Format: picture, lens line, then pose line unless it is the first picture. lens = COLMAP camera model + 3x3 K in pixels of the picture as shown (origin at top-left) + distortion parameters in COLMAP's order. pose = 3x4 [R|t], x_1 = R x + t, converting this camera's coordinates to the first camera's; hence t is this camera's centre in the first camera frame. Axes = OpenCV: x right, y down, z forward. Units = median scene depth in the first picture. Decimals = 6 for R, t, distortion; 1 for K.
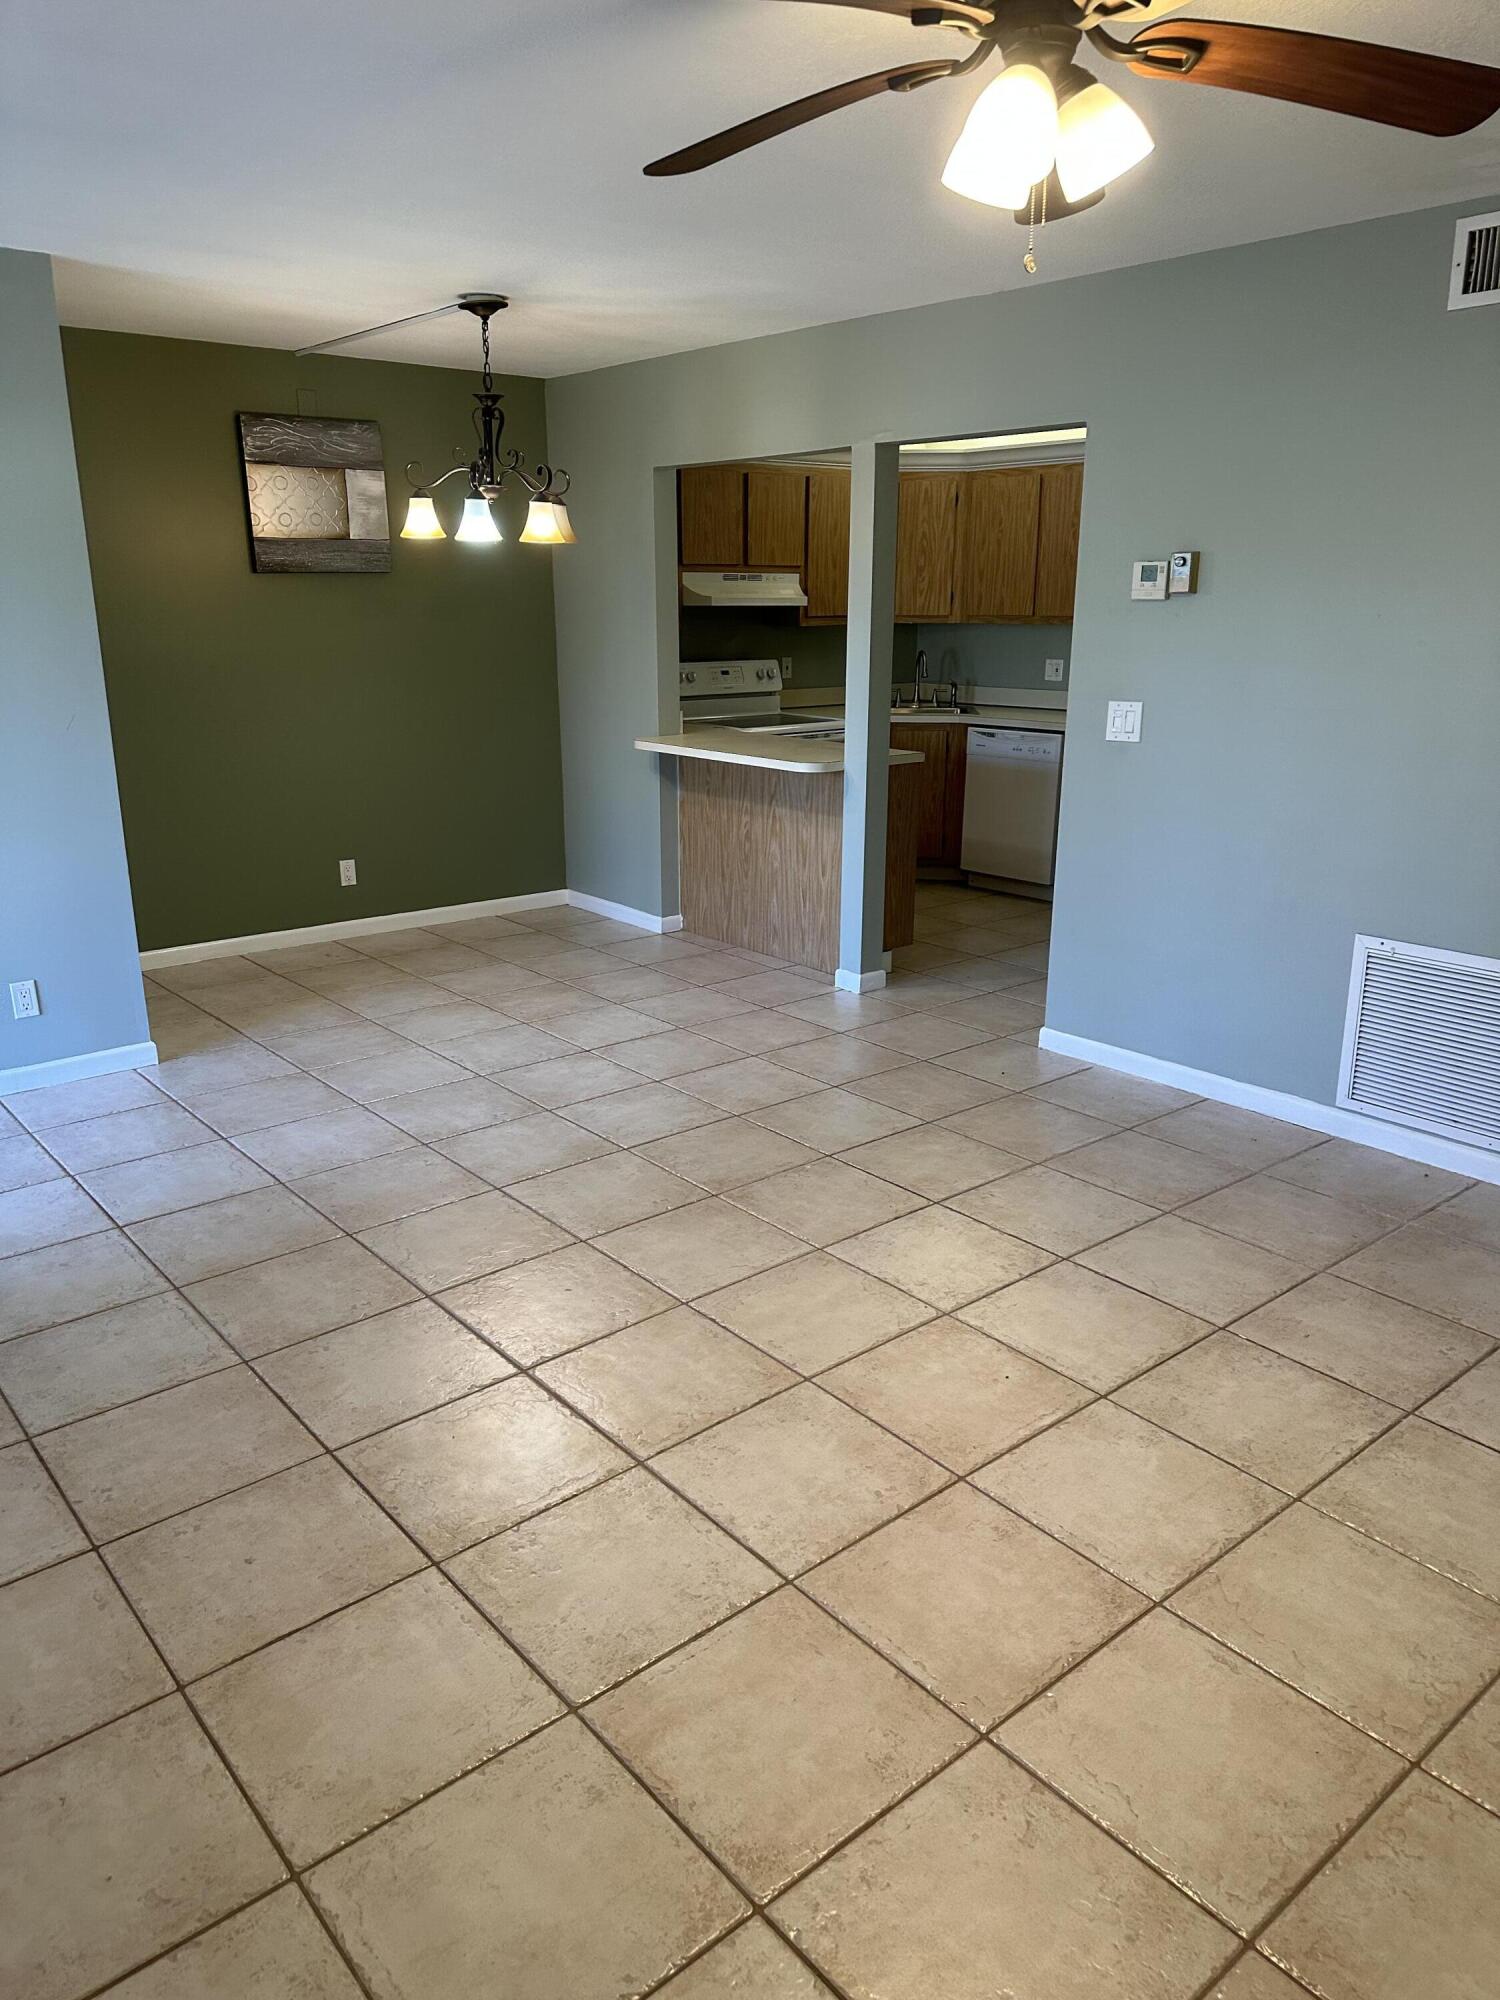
lens RADIAL K [[1399.3, 0, 744.5], [0, 1399.3, 1005.2], [0, 0, 1]] dist [0.164167, -0.313342]
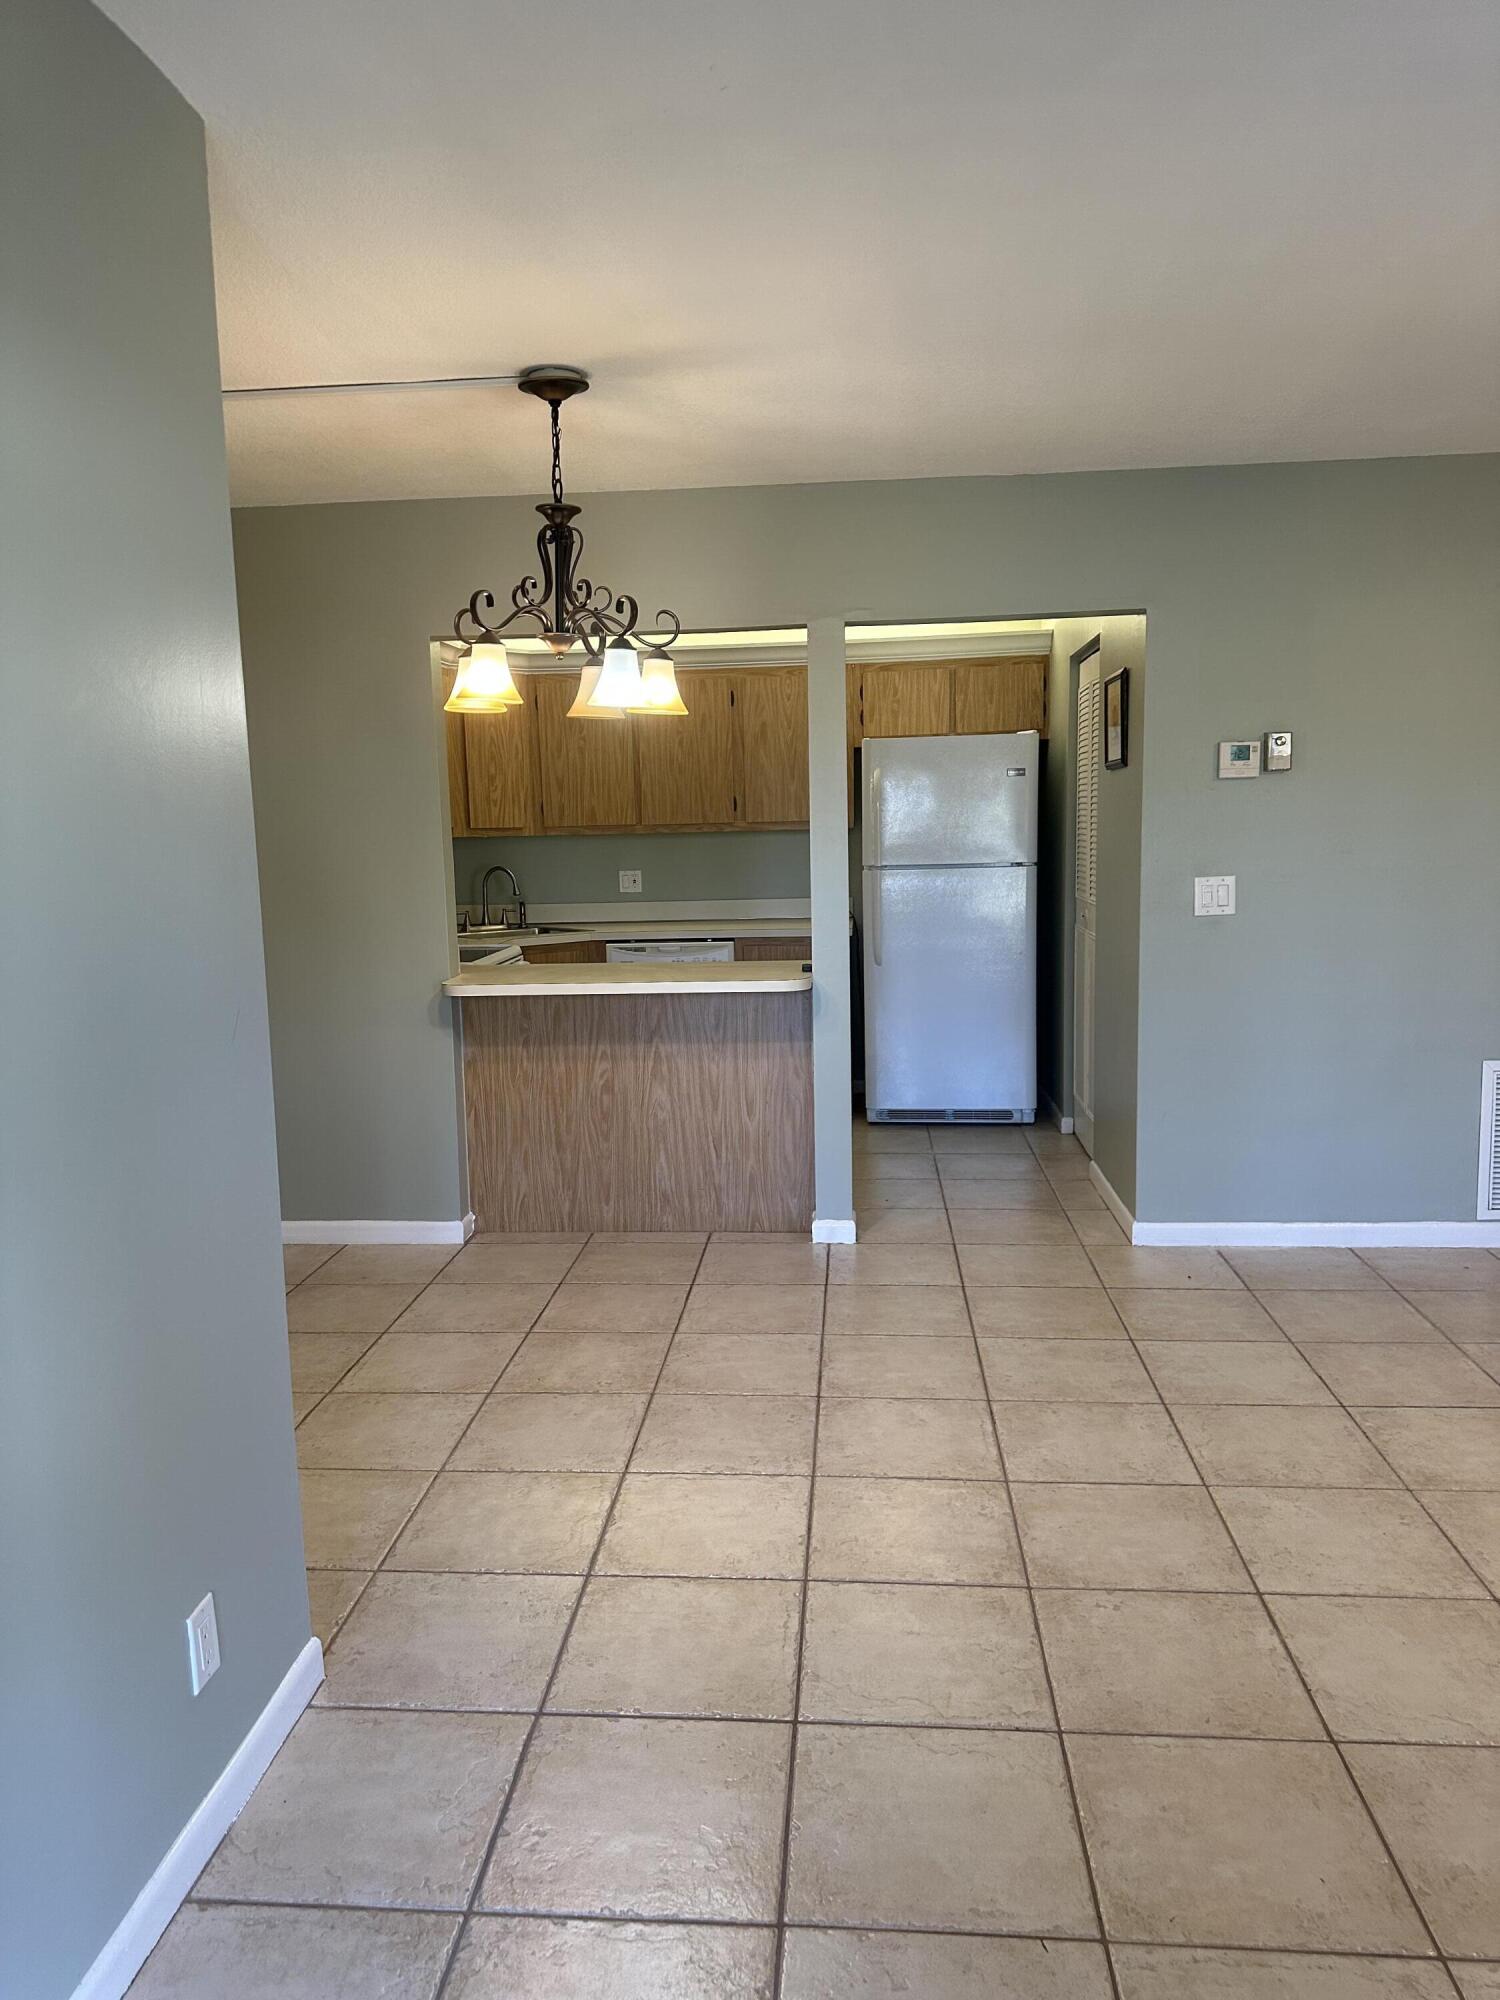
lens RADIAL K [[1399.3, 0, 744.5], [0, 1399.3, 1005.2], [0, 0, 1]] dist [0.164167, -0.313342]
pose [[0.705200, -0.113653, 0.699840, -0.472385], [0.224624, 0.972036, -0.068487, -0.091117], [-0.672486, 0.205498, 0.711009, 0.366852]]
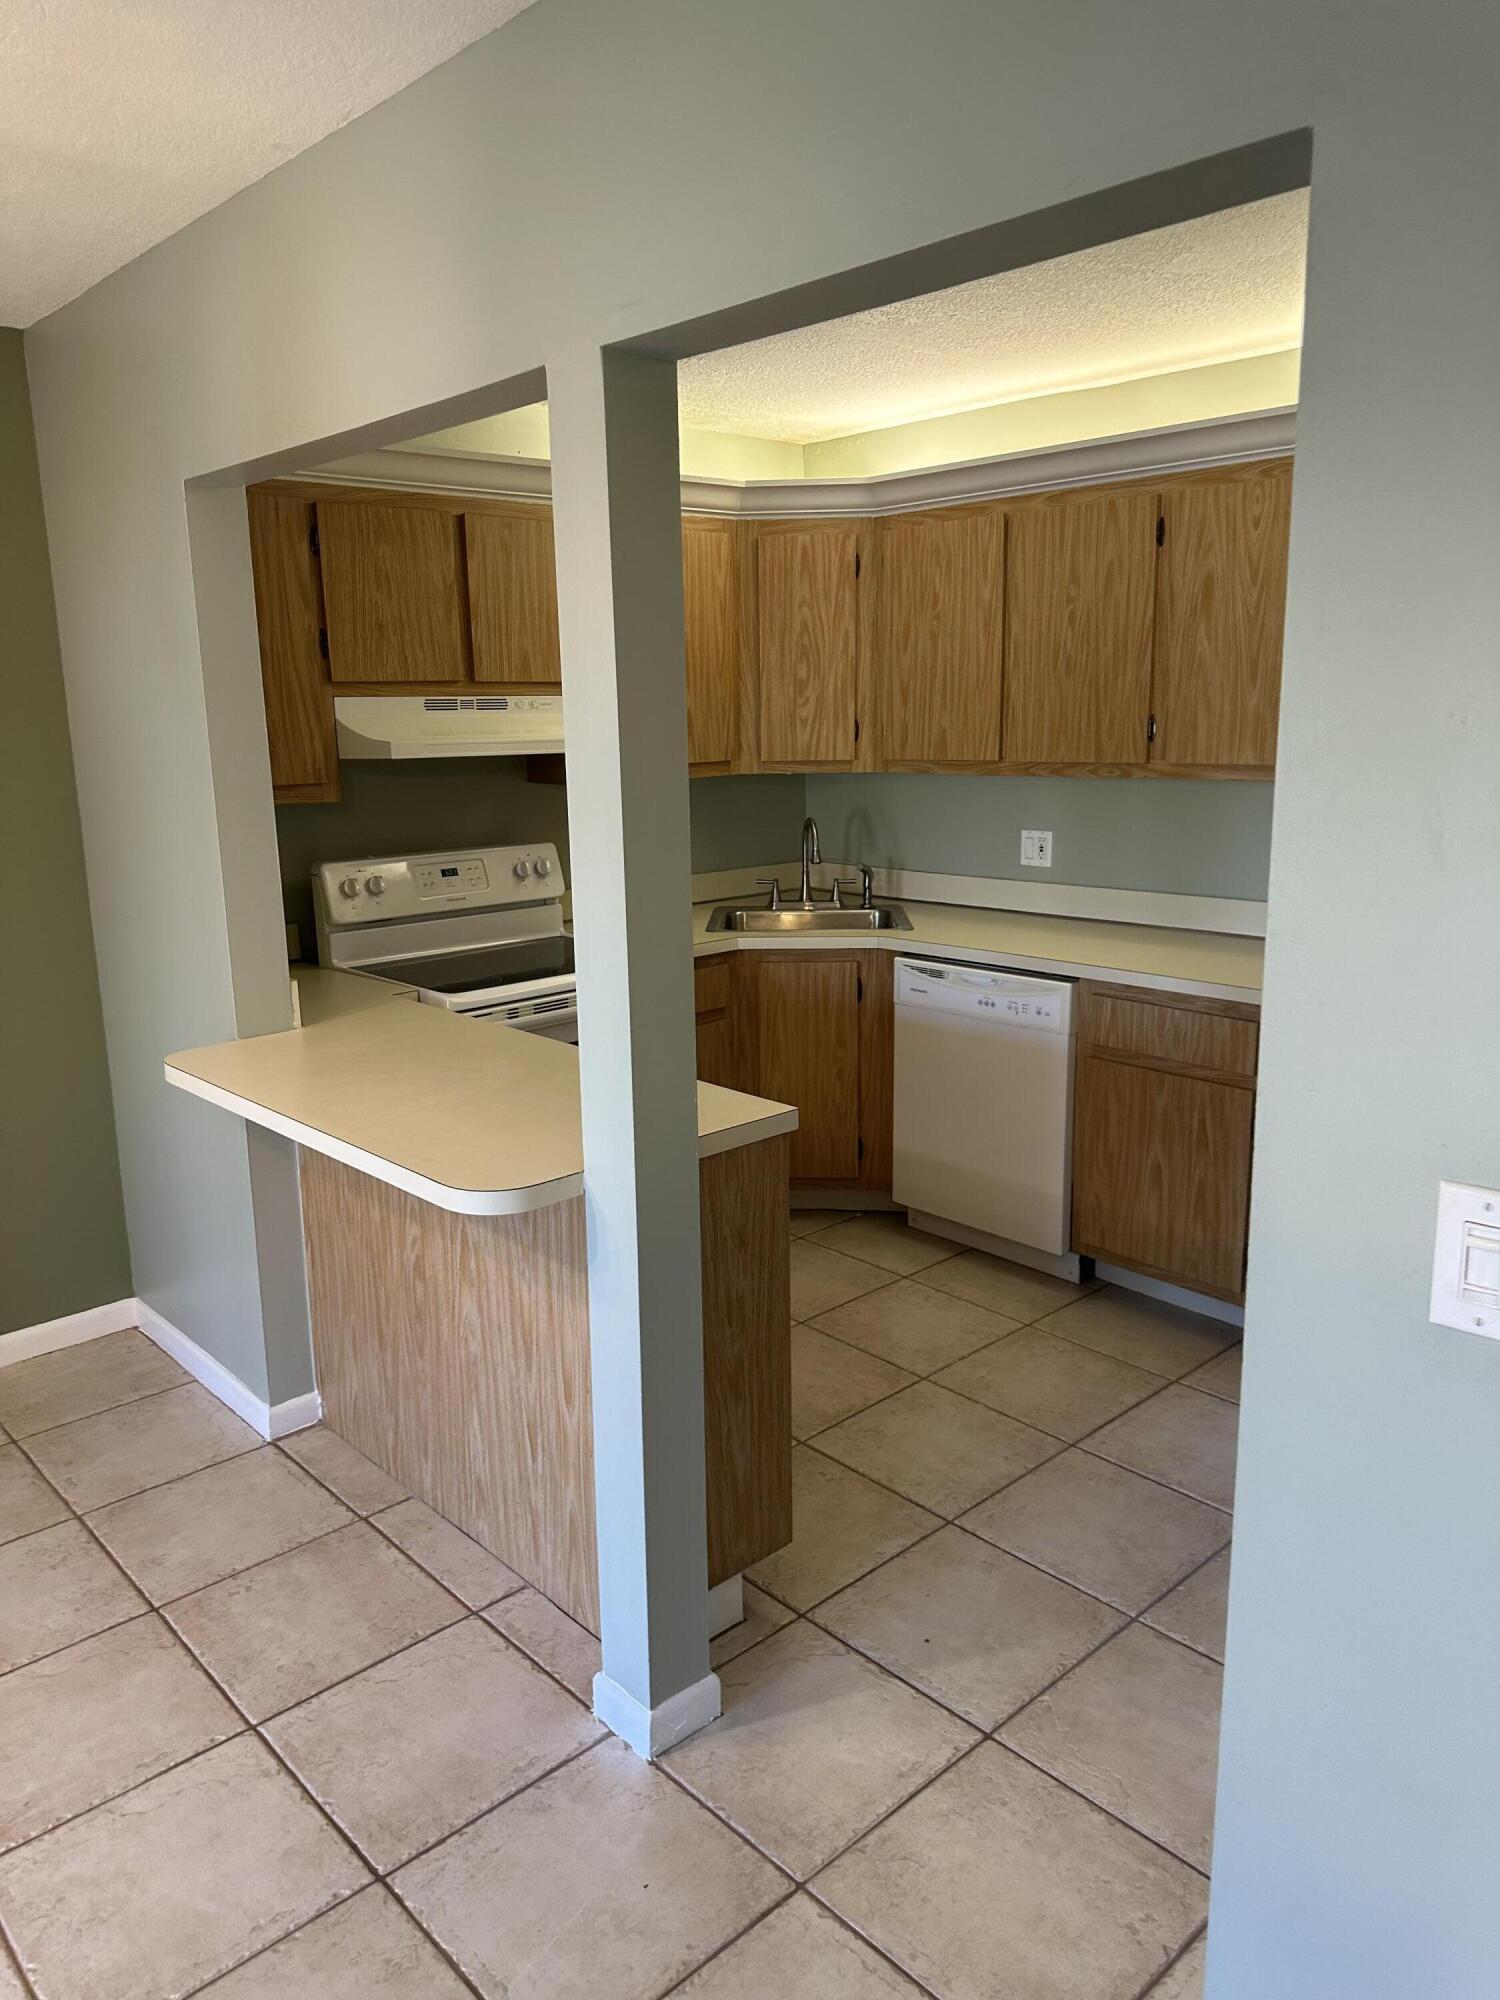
lens RADIAL K [[1399.3, 0, 744.5], [0, 1399.3, 1005.2], [0, 0, 1]] dist [0.164167, -0.313342]
pose [[0.998479, -0.030354, 0.046028, 0.084565], [0.033635, 0.996817, -0.072281, -0.162238], [-0.043687, 0.073719, 0.996322, 0.522842]]
